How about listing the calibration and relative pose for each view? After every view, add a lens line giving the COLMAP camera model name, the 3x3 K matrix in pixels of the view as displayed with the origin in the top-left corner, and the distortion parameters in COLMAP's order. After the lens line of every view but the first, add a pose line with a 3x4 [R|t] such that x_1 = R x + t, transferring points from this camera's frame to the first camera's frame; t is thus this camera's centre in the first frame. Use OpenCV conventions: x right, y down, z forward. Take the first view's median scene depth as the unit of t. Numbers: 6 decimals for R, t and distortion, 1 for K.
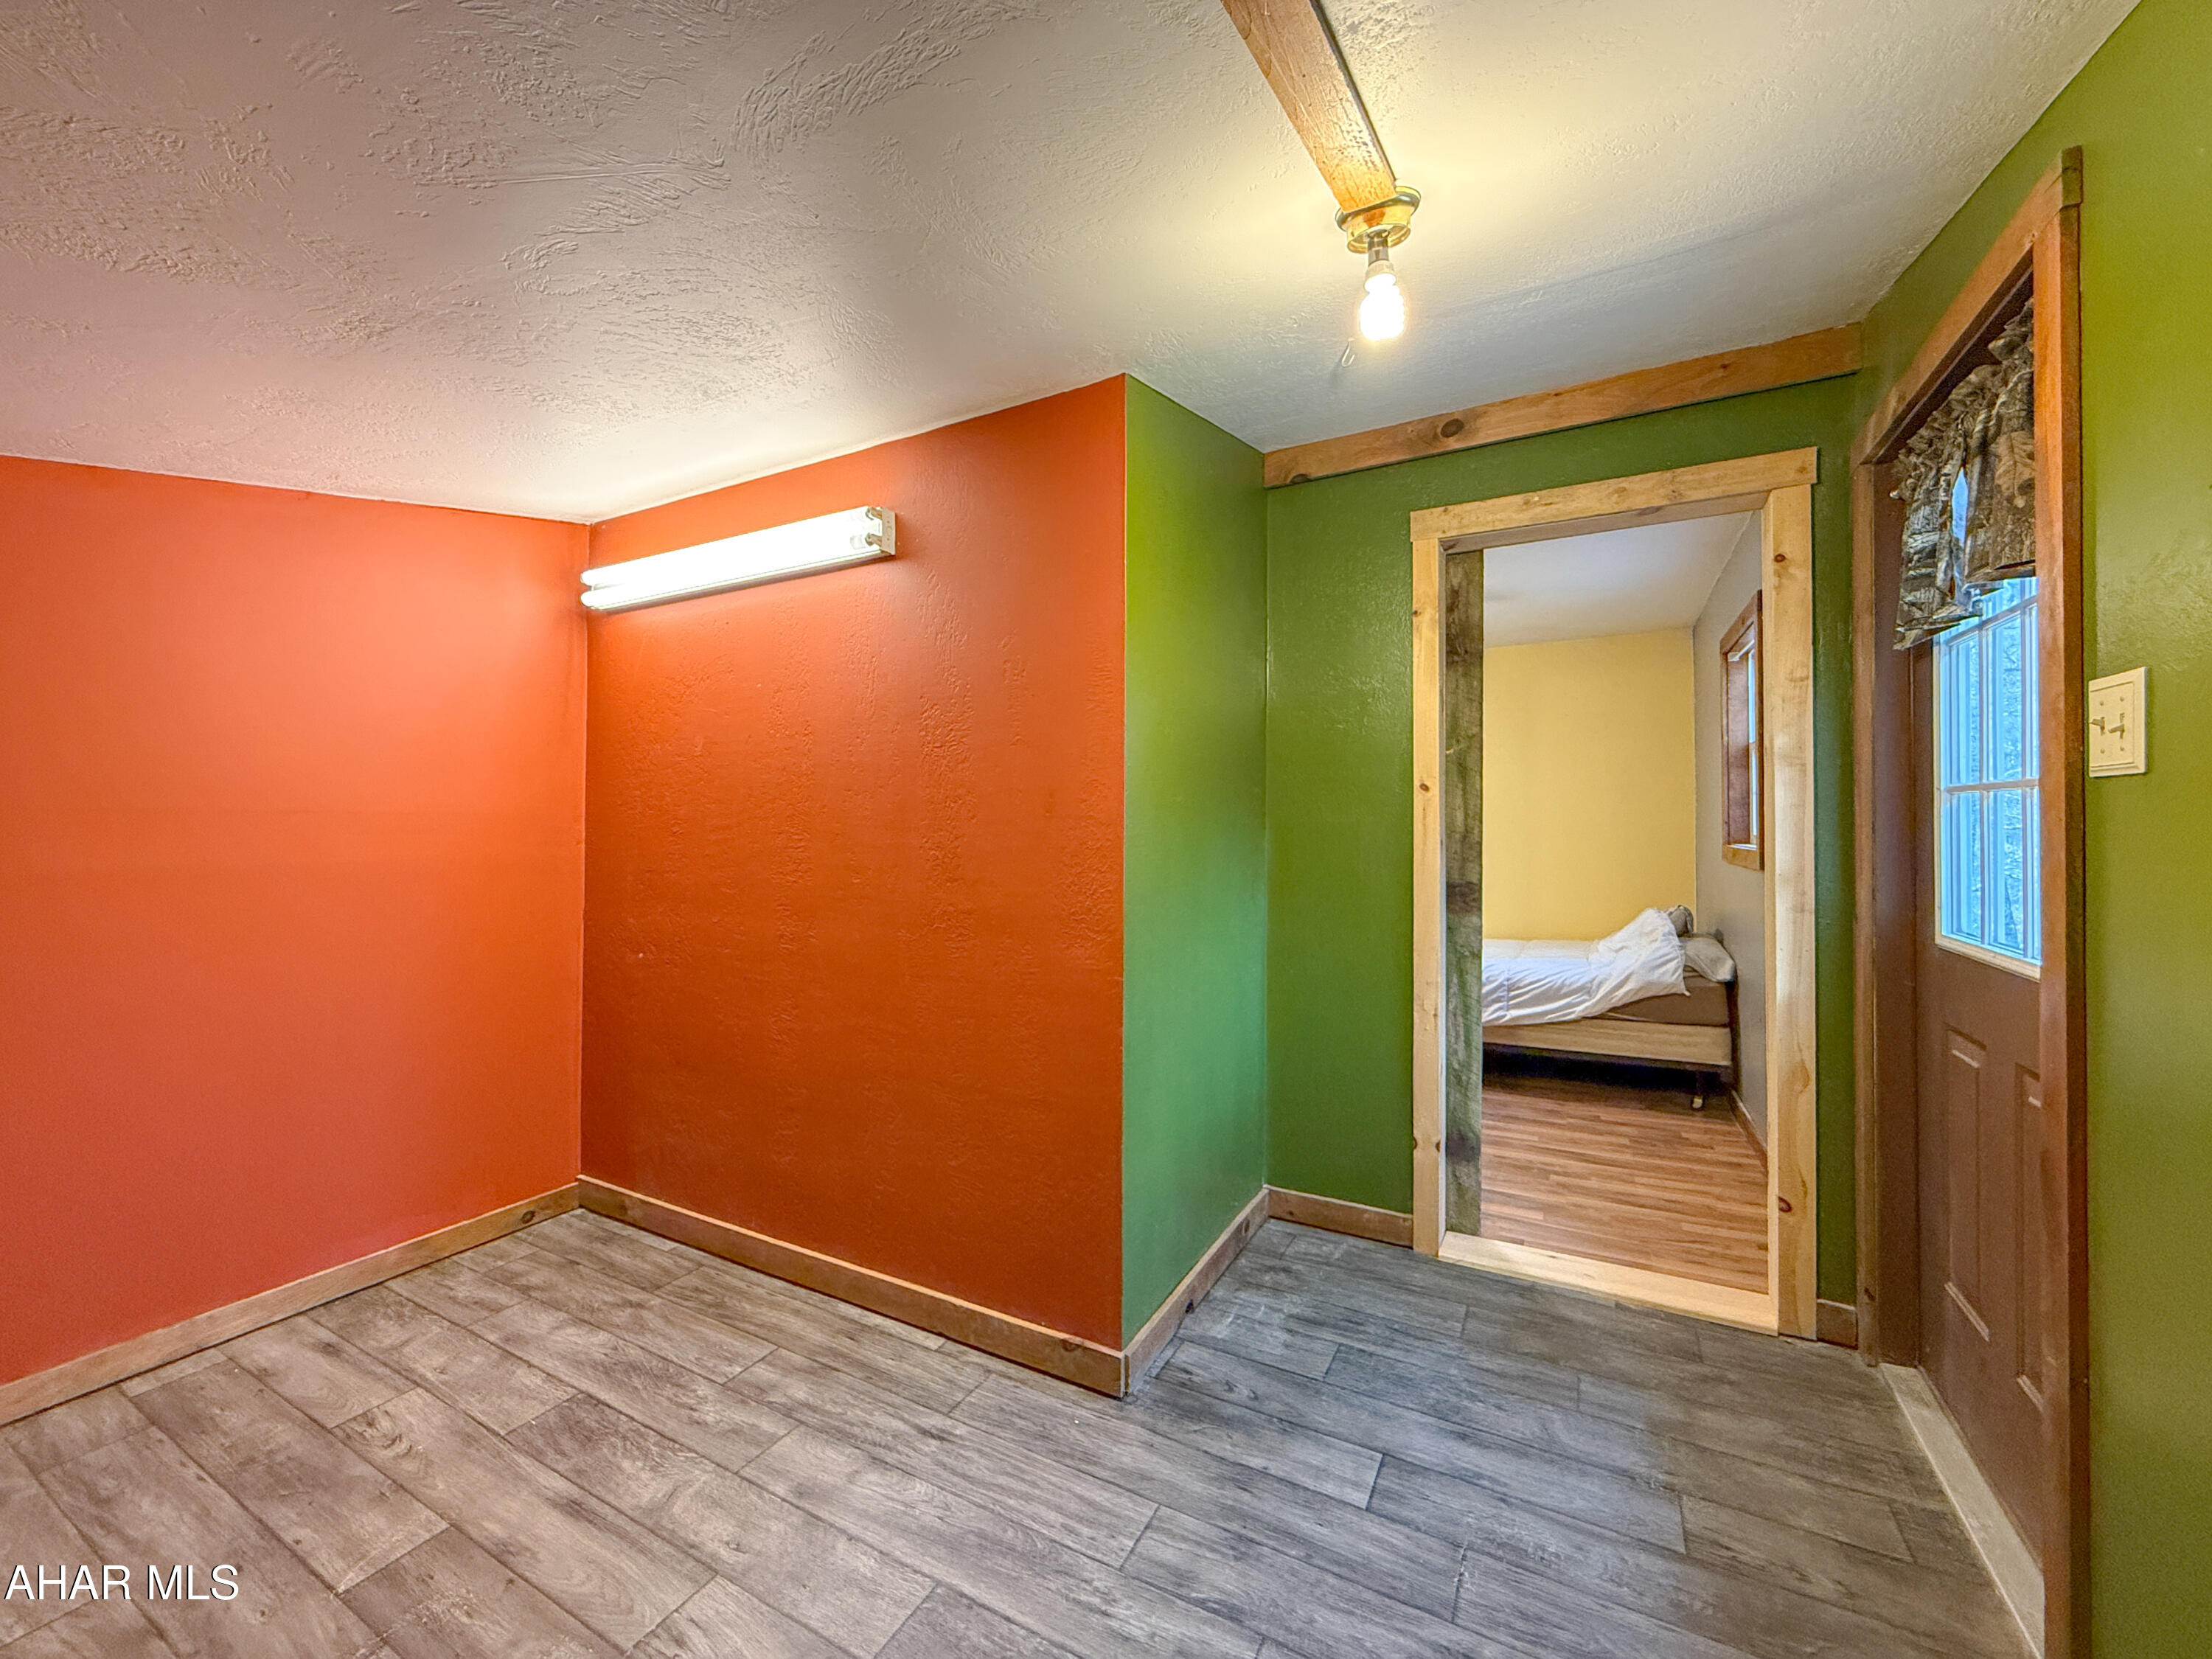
lens RADIAL K [[887.8, 0, 1054.3], [0, 887.8, 791.9], [0, 0, 1]] dist [0.006063, -0.000994]
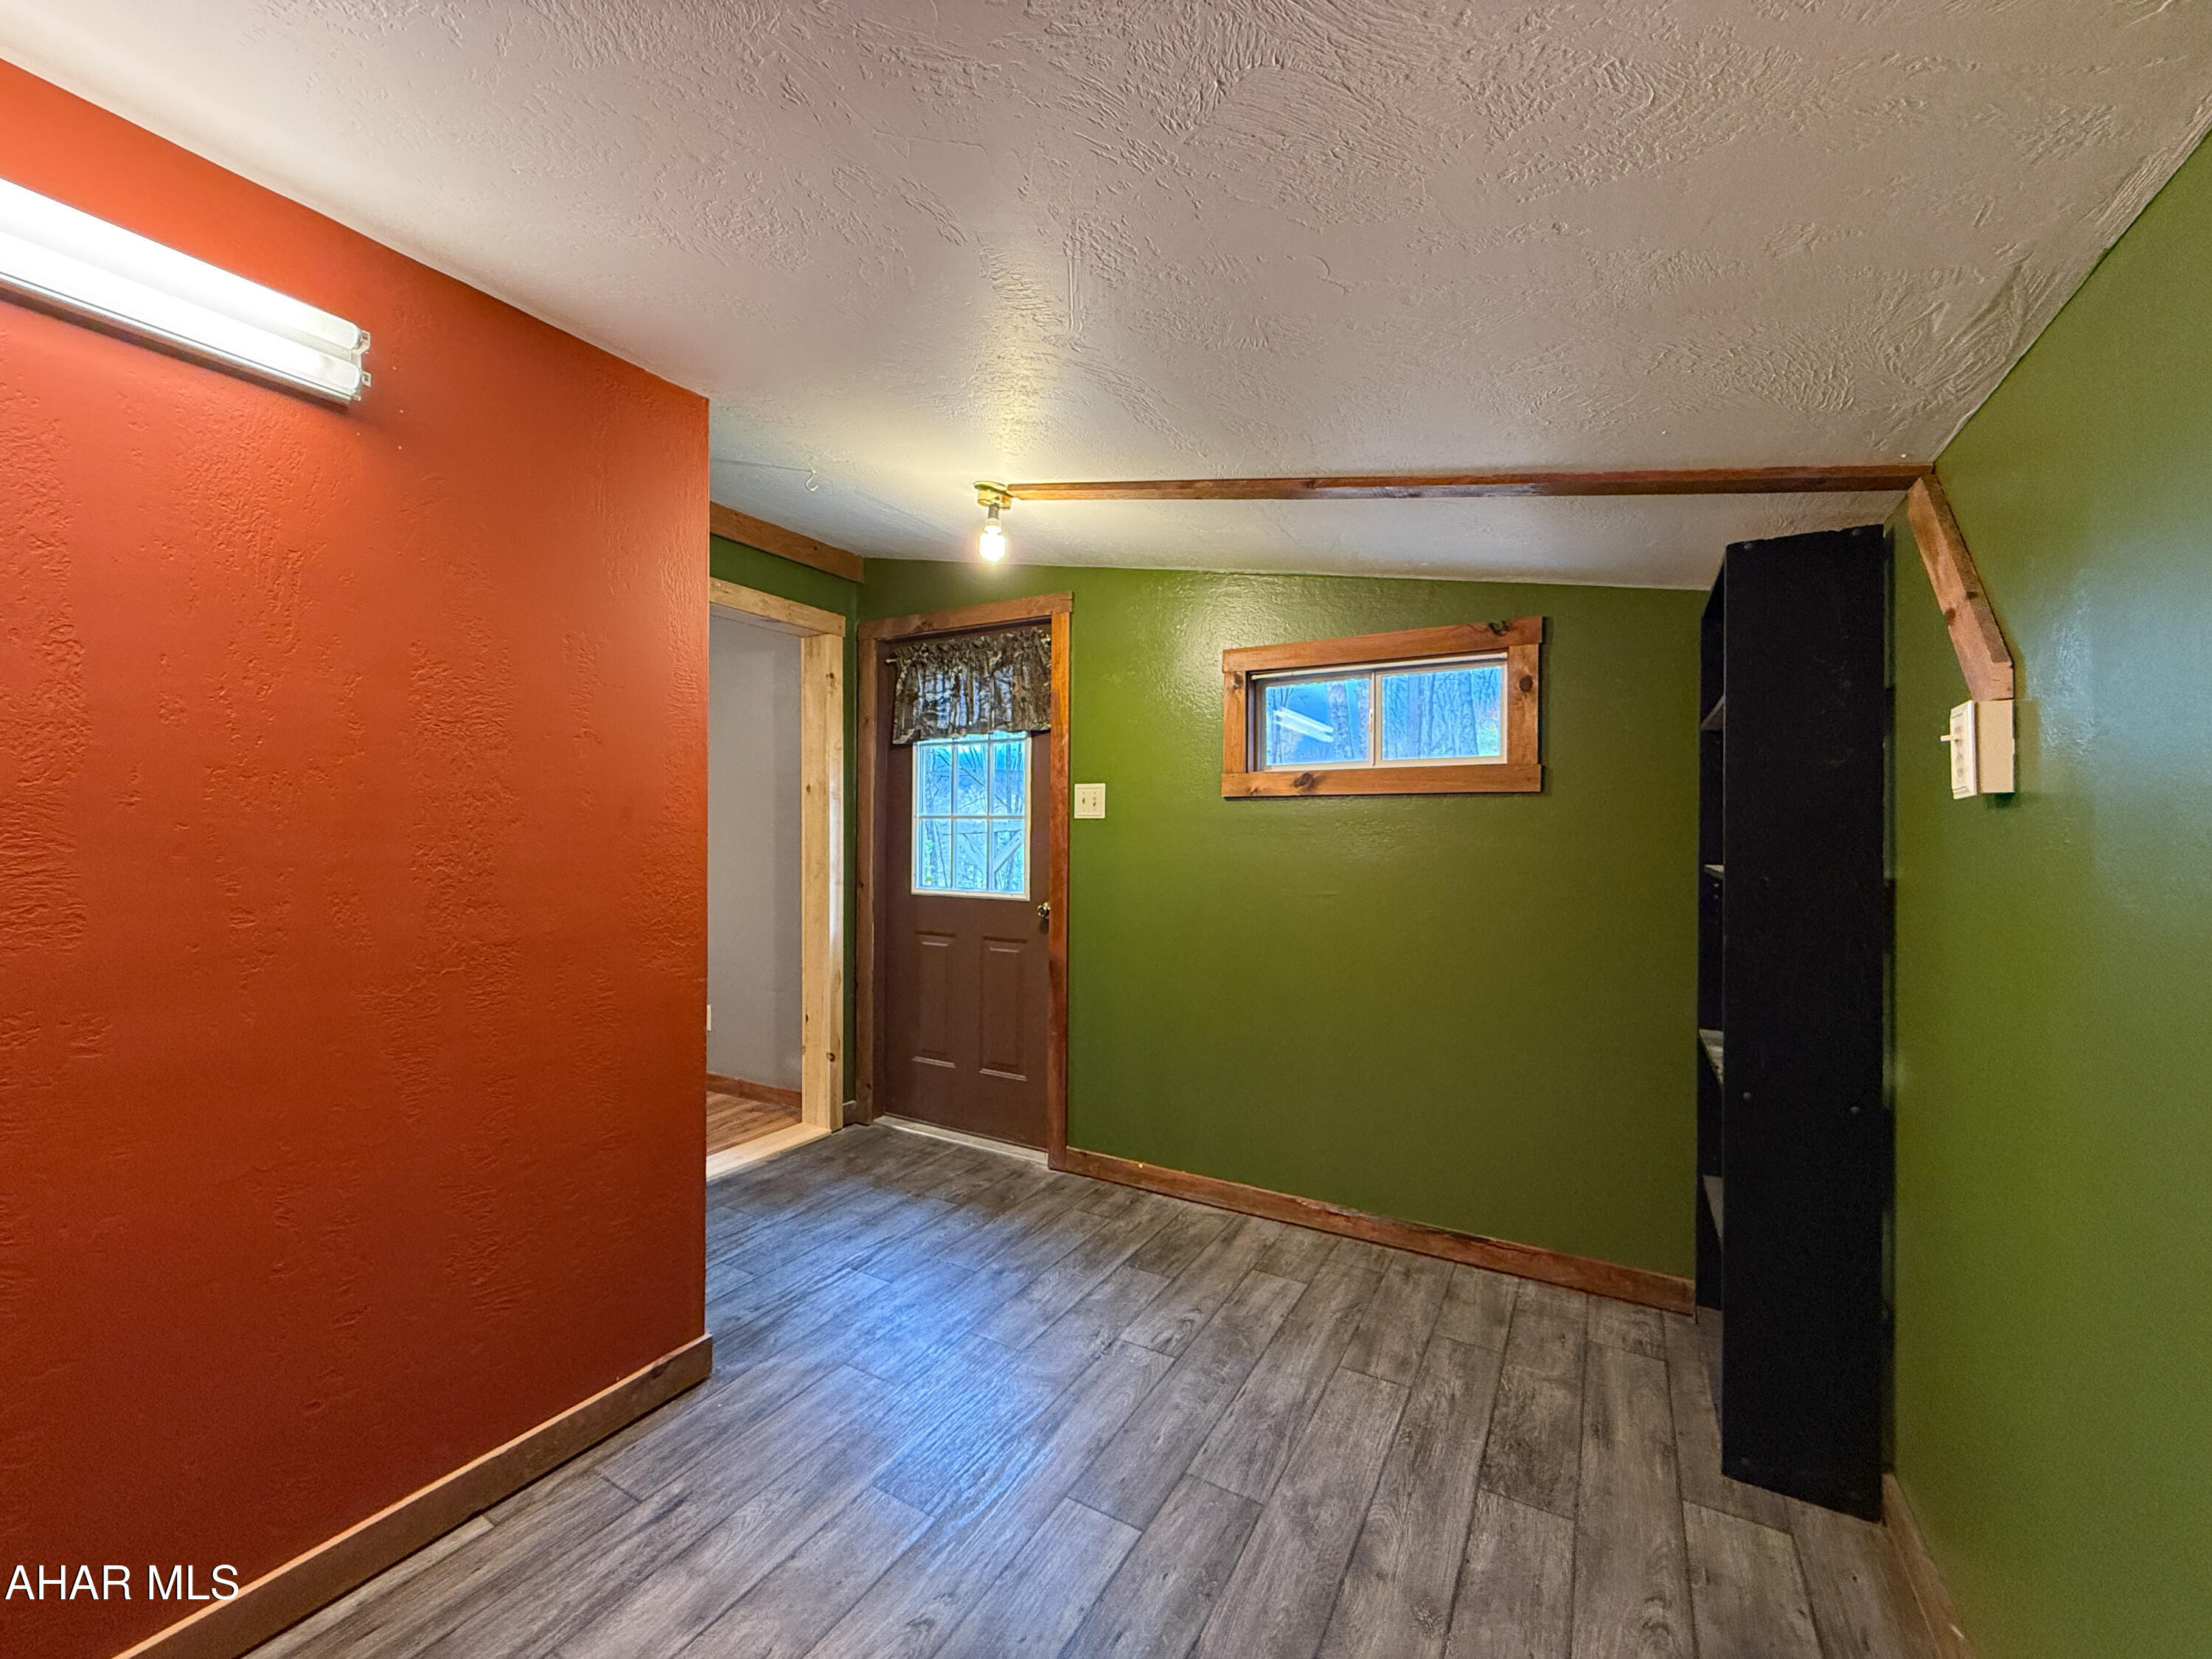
lens RADIAL K [[887.8, 0, 1100.0], [0, 887.8, 841.1], [0, 0, 1]] dist [0.006063, -0.000994]
pose [[-0.006412, 0.001029, 0.999979, -1.018046], [-0.046069, 0.998937, -0.001324, 0.028978], [-0.998918, -0.046076, -0.006358, 0.591520]]
